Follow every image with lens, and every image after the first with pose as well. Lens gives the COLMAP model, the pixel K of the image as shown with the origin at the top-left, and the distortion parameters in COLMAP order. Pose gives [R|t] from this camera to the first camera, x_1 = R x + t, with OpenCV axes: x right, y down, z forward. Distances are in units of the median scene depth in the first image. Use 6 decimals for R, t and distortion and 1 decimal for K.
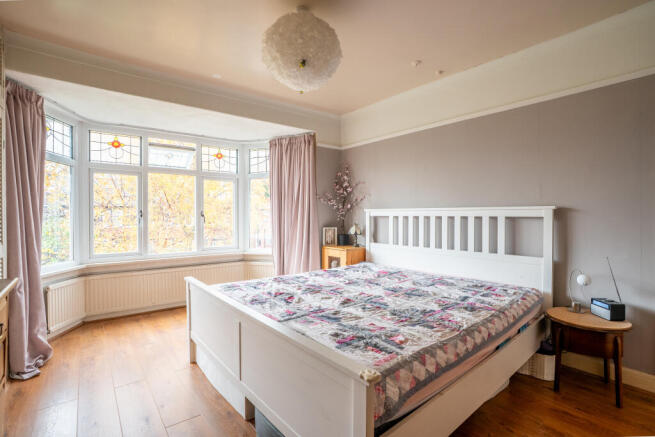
lens RADIAL K [[311.0, 0, 327.5], [0, 311.0, 218.5], [0, 0, 1]] dist [-0.075043, 0.029476]
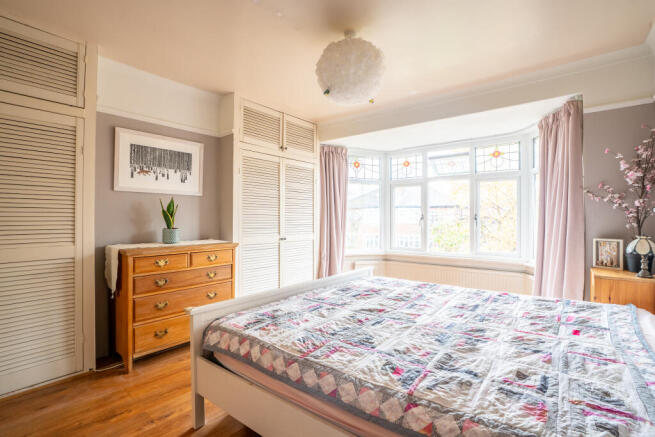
lens RADIAL K [[320.0, 0, 326.1], [0, 320.0, 217.4], [0, 0, 1]] dist [-0.088324, 0.033713]
pose [[0.190021, 0.000121, -0.981780, 0.598990], [-0.012566, 0.999918, -0.002309, -0.006638], [0.981700, 0.012776, 0.190007, 0.410657]]
